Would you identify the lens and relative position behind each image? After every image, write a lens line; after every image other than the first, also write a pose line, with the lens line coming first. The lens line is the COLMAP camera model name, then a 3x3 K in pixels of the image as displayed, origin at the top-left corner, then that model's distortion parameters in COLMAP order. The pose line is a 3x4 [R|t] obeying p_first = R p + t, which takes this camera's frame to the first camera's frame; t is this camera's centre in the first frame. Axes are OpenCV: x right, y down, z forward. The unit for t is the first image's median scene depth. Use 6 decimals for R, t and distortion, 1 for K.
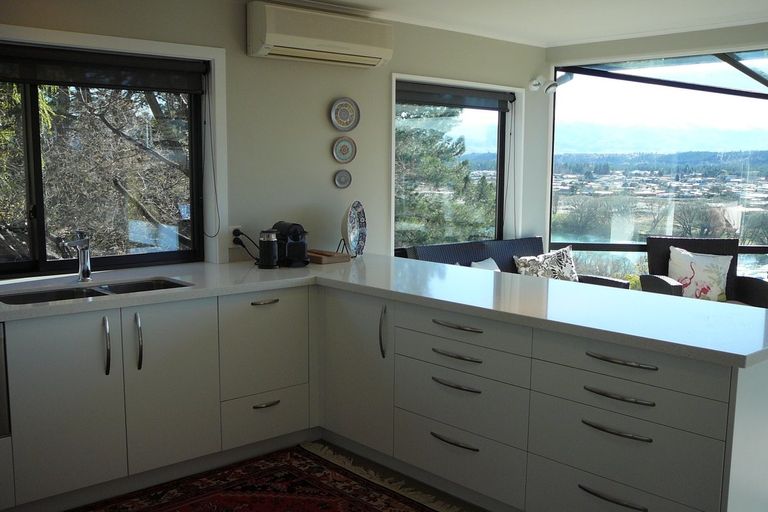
lens RADIAL K [[788.9, 0, 384.0], [0, 788.9, 256.0], [0, 0, 1]] dist [-0.002494, 0.009553]
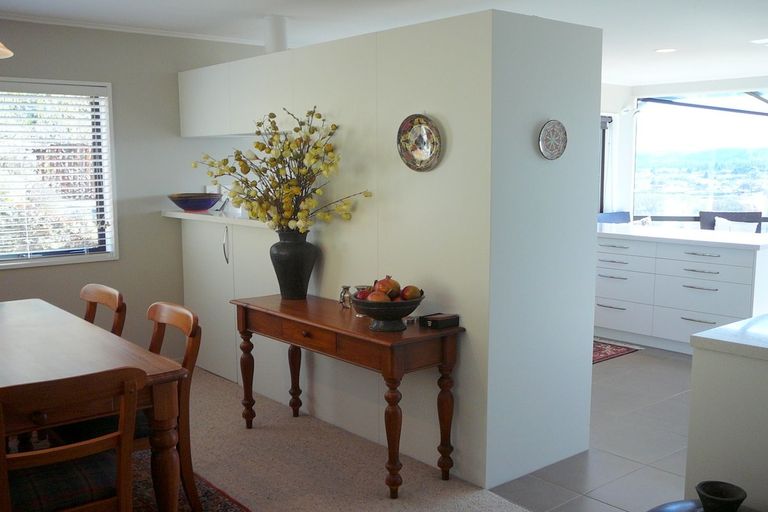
lens RADIAL K [[788.9, 0, 384.0], [0, 788.9, 256.0], [0, 0, 1]] dist [-0.002494, 0.009553]
pose [[0.999434, -0.008363, -0.032589, -0.218744], [0.008331, 0.999965, -0.001118, 0.058644], [0.032597, 0.000846, 0.999468, -0.519424]]
